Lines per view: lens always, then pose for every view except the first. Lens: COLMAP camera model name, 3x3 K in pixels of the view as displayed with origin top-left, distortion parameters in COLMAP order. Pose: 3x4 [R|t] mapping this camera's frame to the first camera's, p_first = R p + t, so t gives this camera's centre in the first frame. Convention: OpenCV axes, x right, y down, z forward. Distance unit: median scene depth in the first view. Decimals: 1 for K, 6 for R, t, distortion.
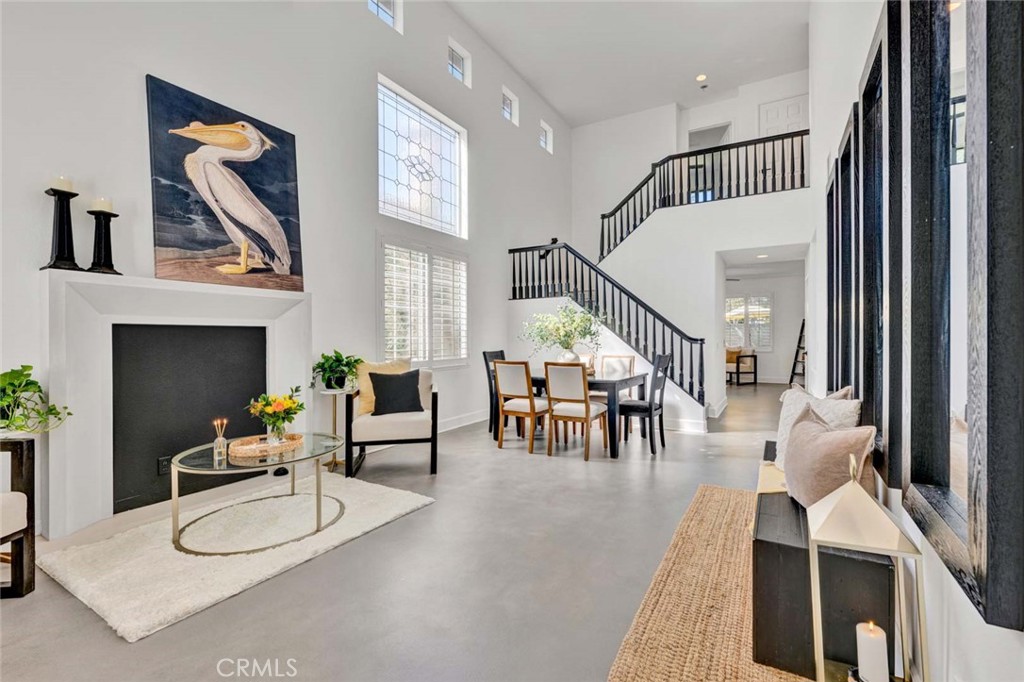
lens RADIAL K [[423.5, 0, 519.5], [0, 423.5, 342.5], [0, 0, 1]] dist [-0.000297, -0.000897]
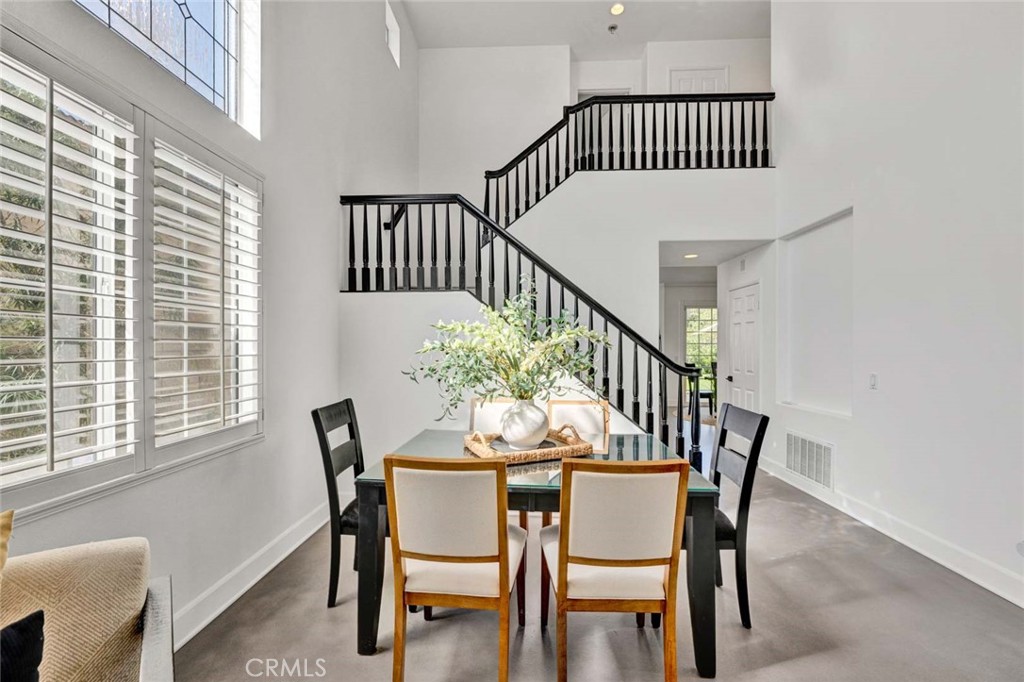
lens RADIAL K [[423.5, 0, 505.0], [0, 423.5, 346.0], [0, 0, 1]] dist [-0.000297, -0.000897]
pose [[0.885095, 0.003494, 0.465398, -0.098539], [0.002905, 0.999911, -0.013032, -0.029761], [-0.465402, 0.012886, 0.885006, 0.494203]]
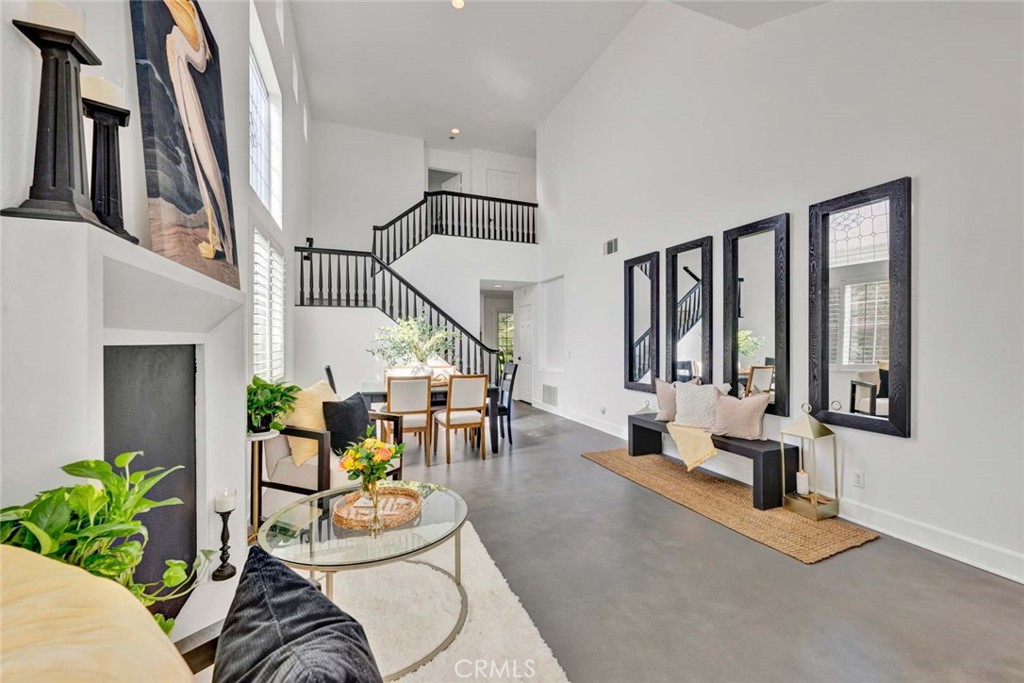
lens RADIAL K [[423.5, 0, 501.9], [0, 423.5, 343.2], [0, 0, 1]] dist [-0.000297, -0.000897]
pose [[0.636917, -0.002064, 0.770930, -0.460646], [0.010426, 0.999928, -0.005936, -0.018117], [-0.770862, 0.011818, 0.636892, 0.158382]]
